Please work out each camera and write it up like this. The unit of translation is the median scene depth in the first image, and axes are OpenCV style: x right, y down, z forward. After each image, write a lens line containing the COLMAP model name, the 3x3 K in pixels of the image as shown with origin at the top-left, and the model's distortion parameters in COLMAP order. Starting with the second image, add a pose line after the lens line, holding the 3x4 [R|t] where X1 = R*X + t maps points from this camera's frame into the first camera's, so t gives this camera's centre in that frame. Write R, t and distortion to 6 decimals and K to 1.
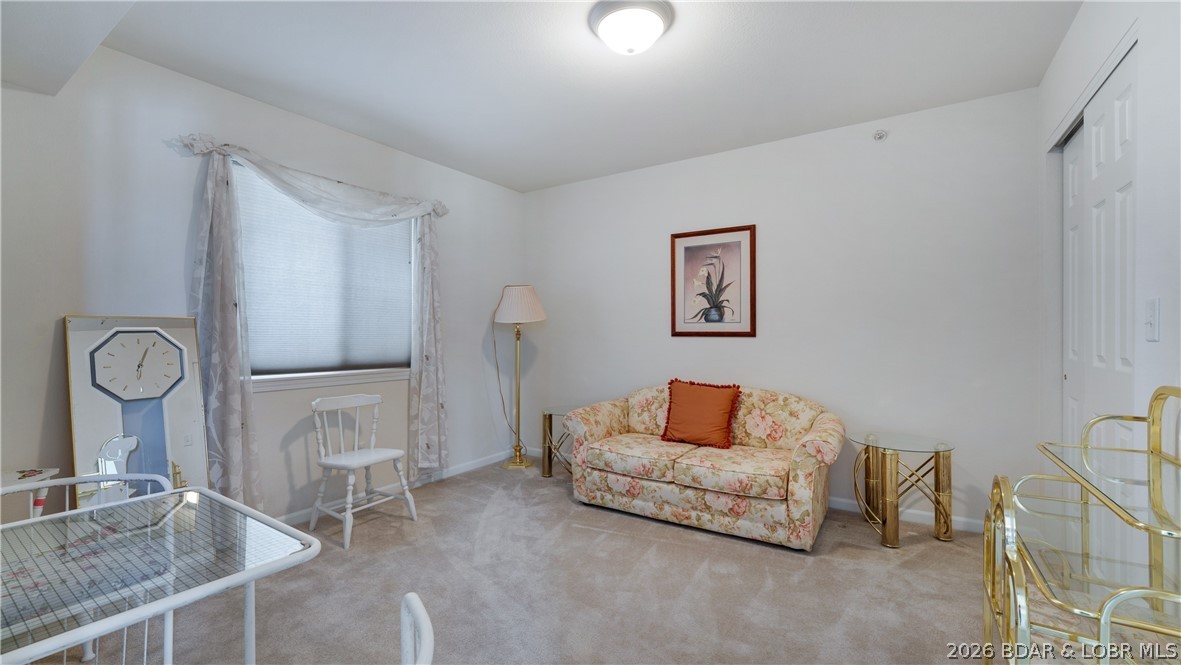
lens RADIAL K [[492.8, 0, 582.3], [0, 492.8, 319.4], [0, 0, 1]] dist [-0.001463, 0.000032]
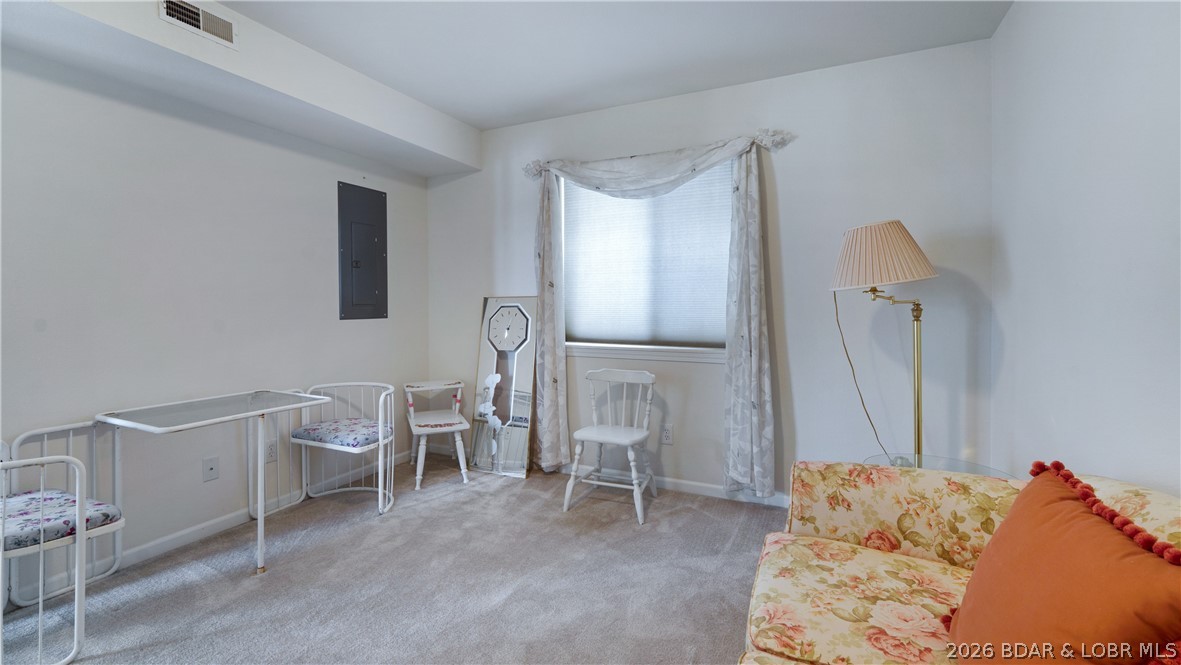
lens RADIAL K [[505.1, 0, 588.1], [0, 505.1, 300.3], [0, 0, 1]] dist [-0.001390, -0.000102]
pose [[0.141233, -0.008894, -0.989936, 0.517261], [0.029758, 0.999546, -0.004735, 0.015136], [0.989529, -0.028790, 0.141434, 0.767296]]
